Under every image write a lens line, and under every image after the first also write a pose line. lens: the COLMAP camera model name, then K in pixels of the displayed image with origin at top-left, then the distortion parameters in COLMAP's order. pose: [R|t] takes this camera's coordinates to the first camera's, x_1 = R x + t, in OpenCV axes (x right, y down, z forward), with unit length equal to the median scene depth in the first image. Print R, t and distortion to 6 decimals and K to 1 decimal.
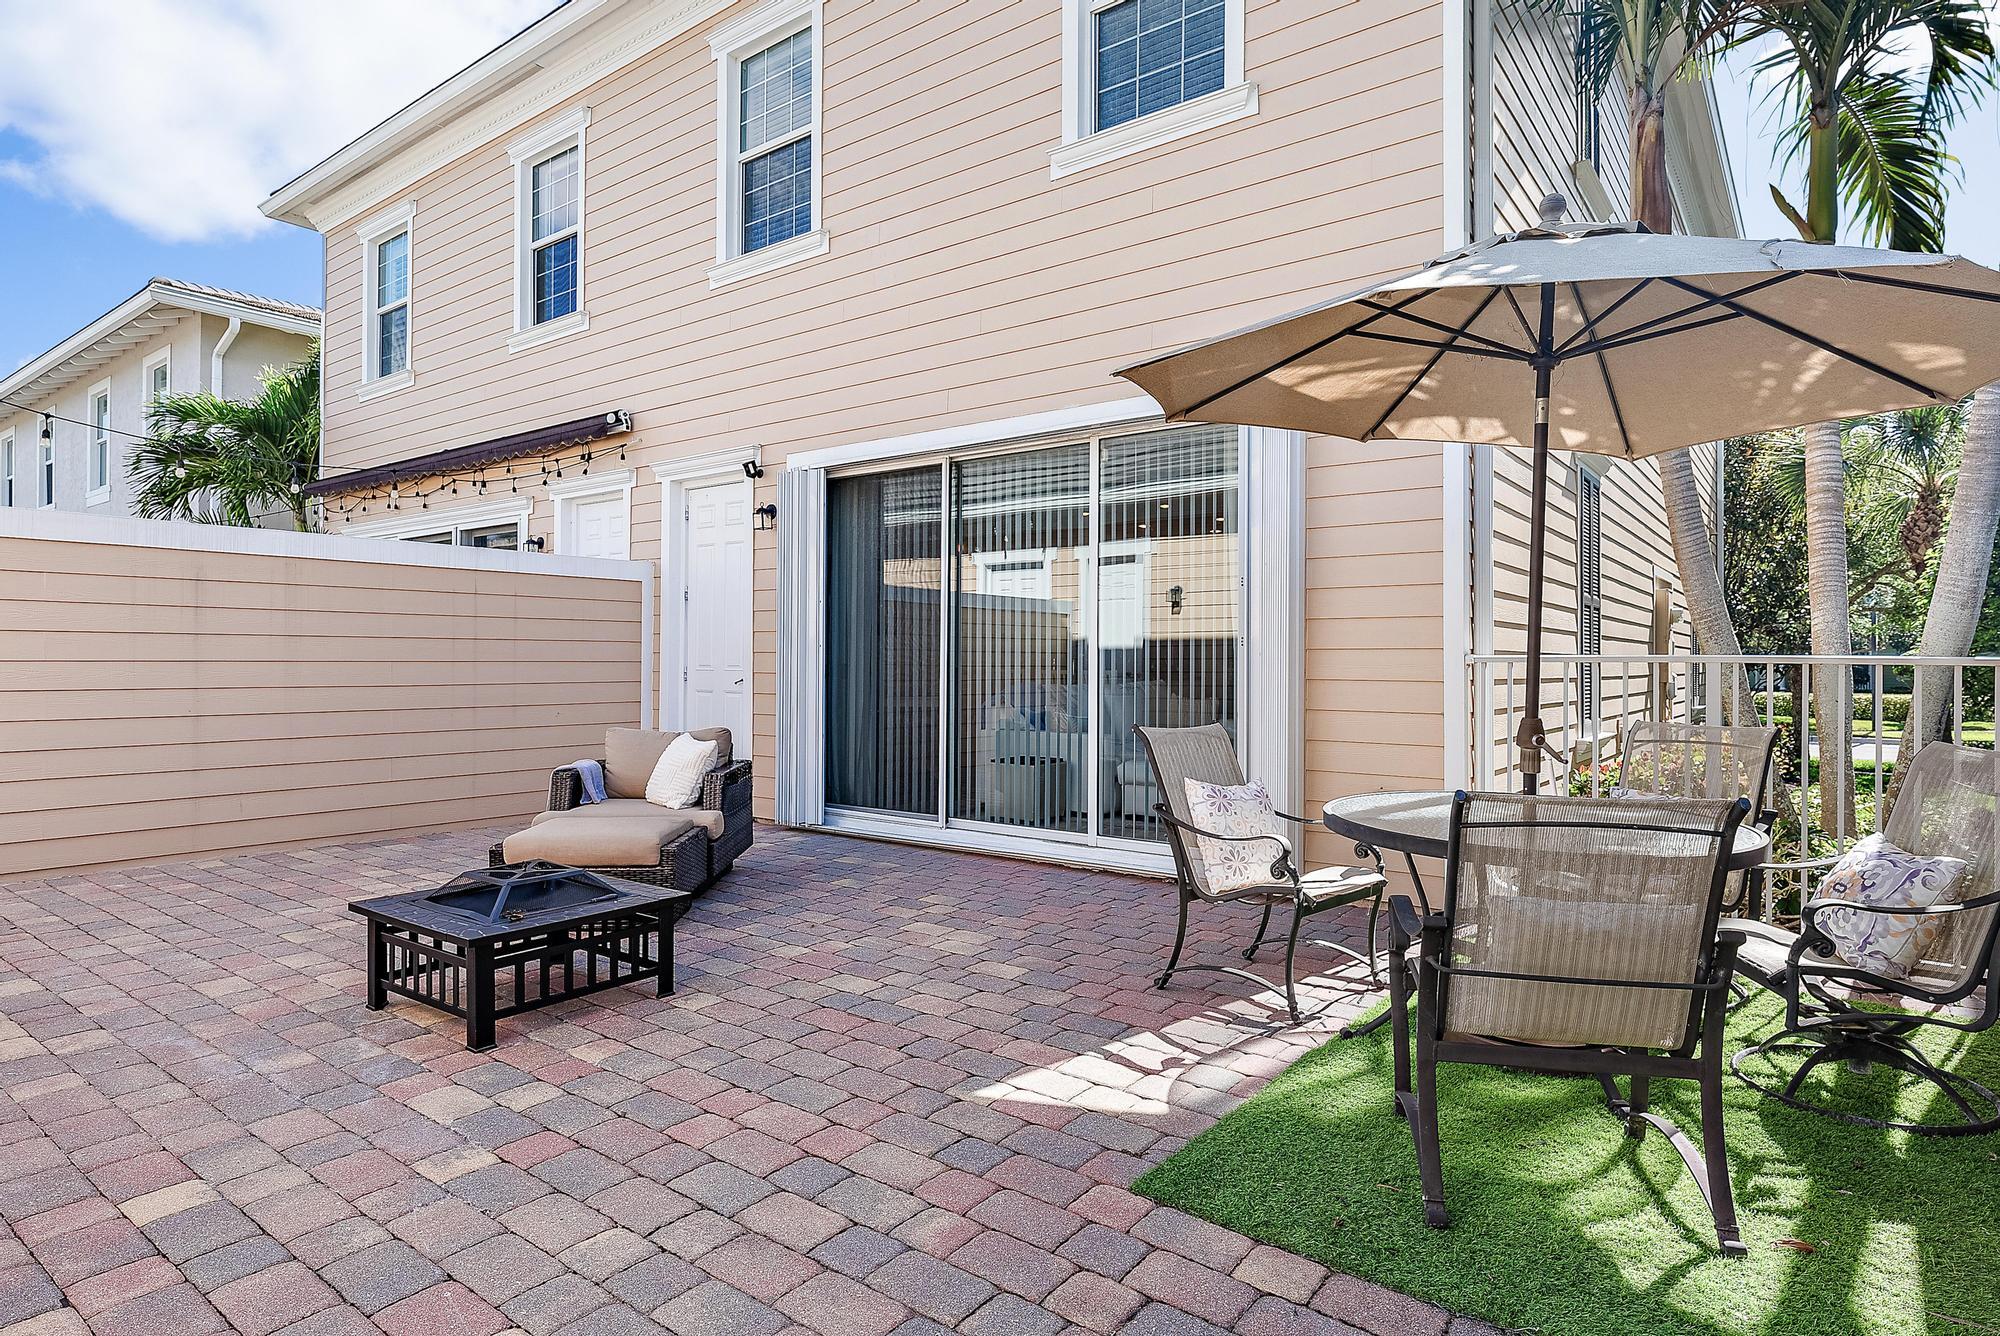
lens RADIAL K [[1087.8, 0, 1001.0], [0, 1087.8, 648.9], [0, 0, 1]] dist [-0.003086, -0.000222]
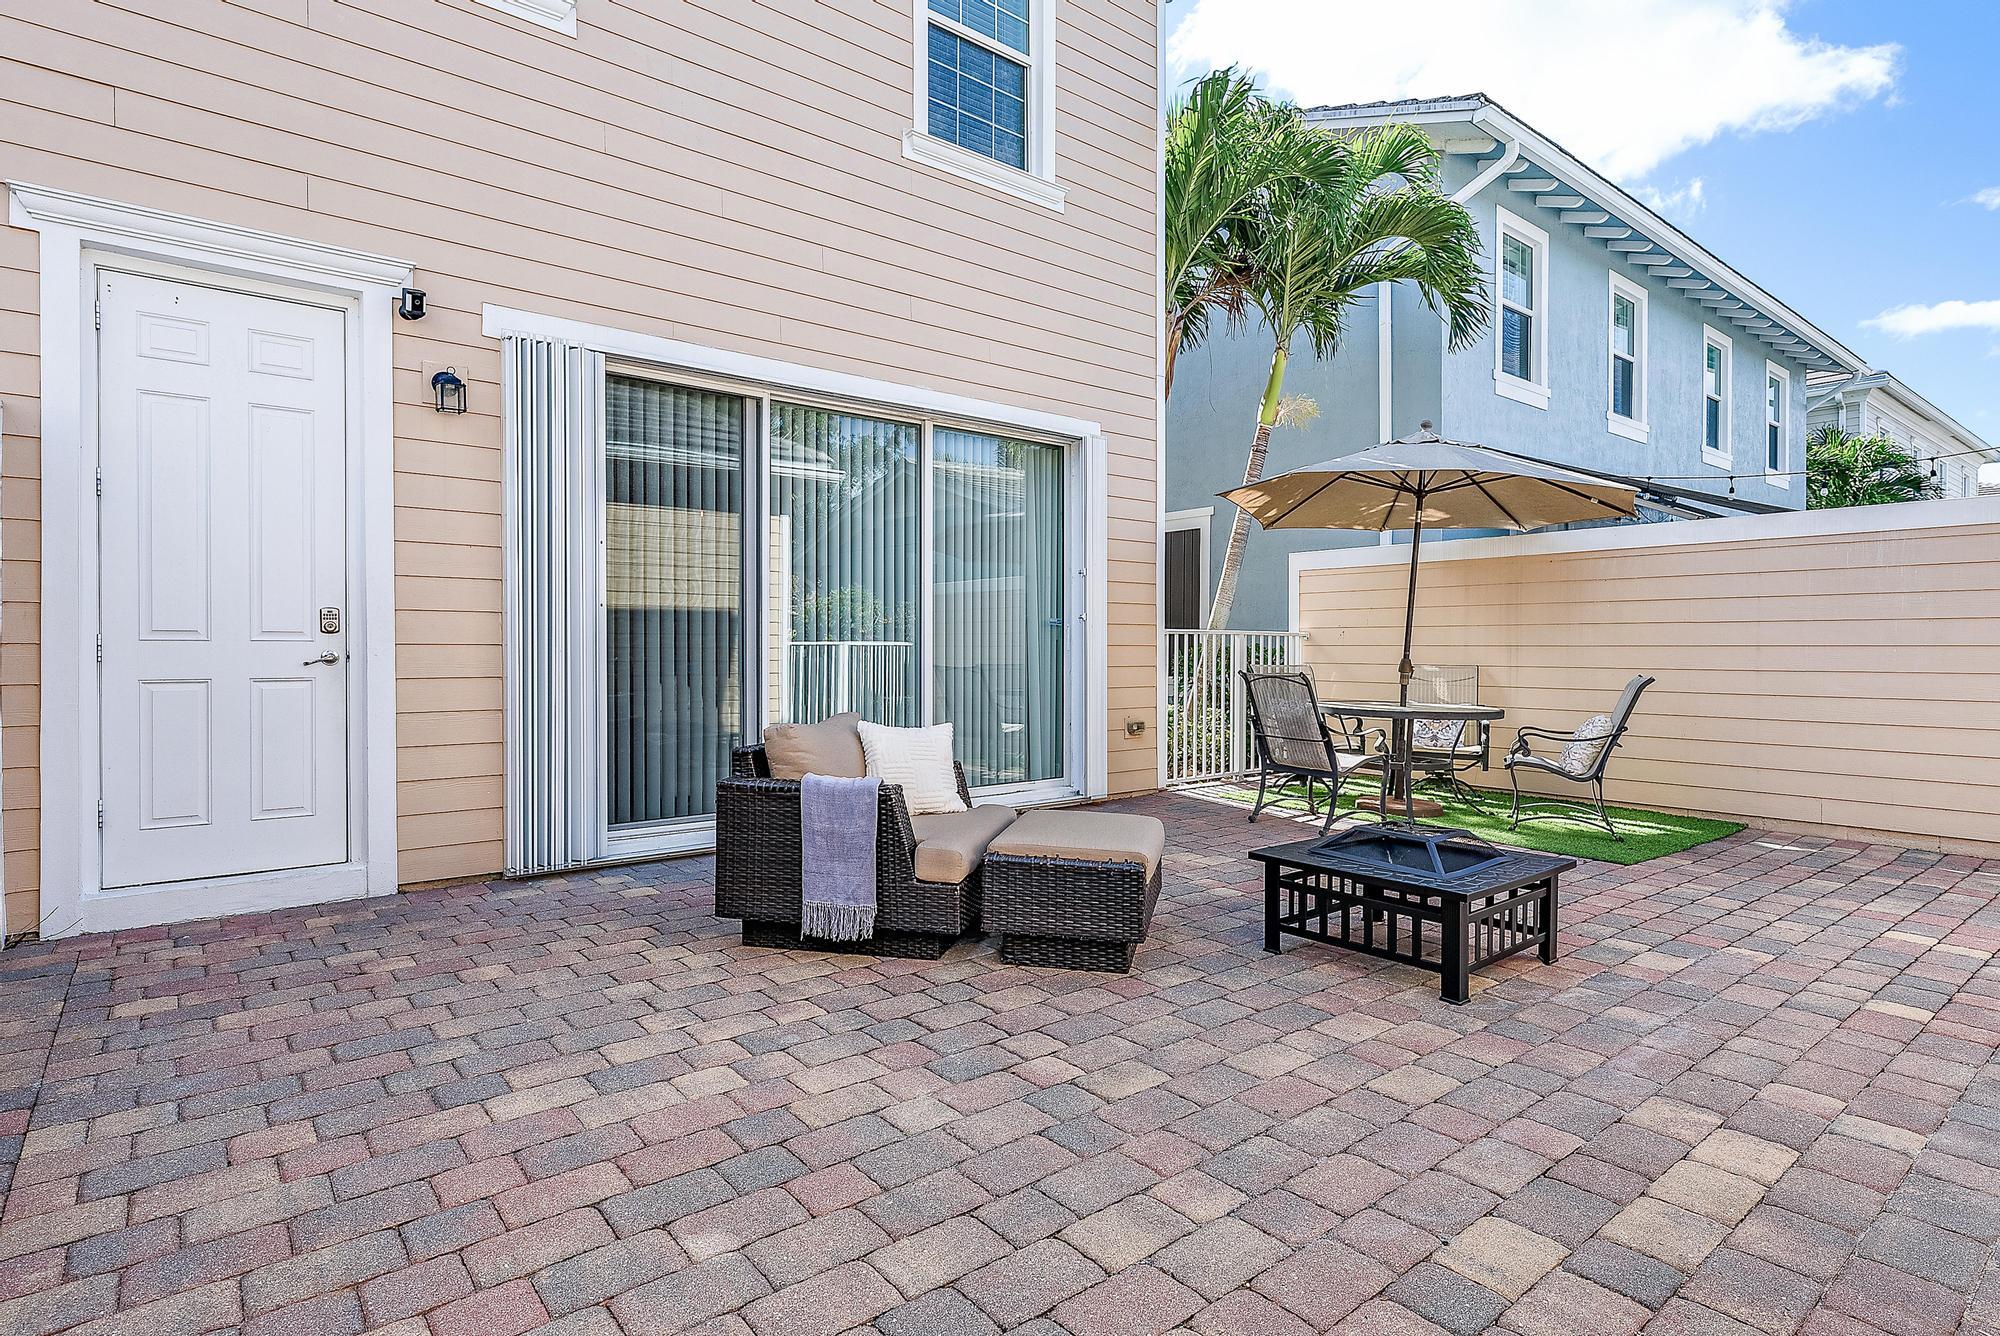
lens RADIAL K [[1024.7, 0, 1000.0], [0, 1024.7, 668.0], [0, 0, 1]] dist [-0.017159, -0.000311]
pose [[0.246389, -0.010697, 0.969112, -0.926195], [-0.009876, 0.999859, 0.013547, 0.032363], [-0.969121, -0.012908, 0.246249, 0.732525]]
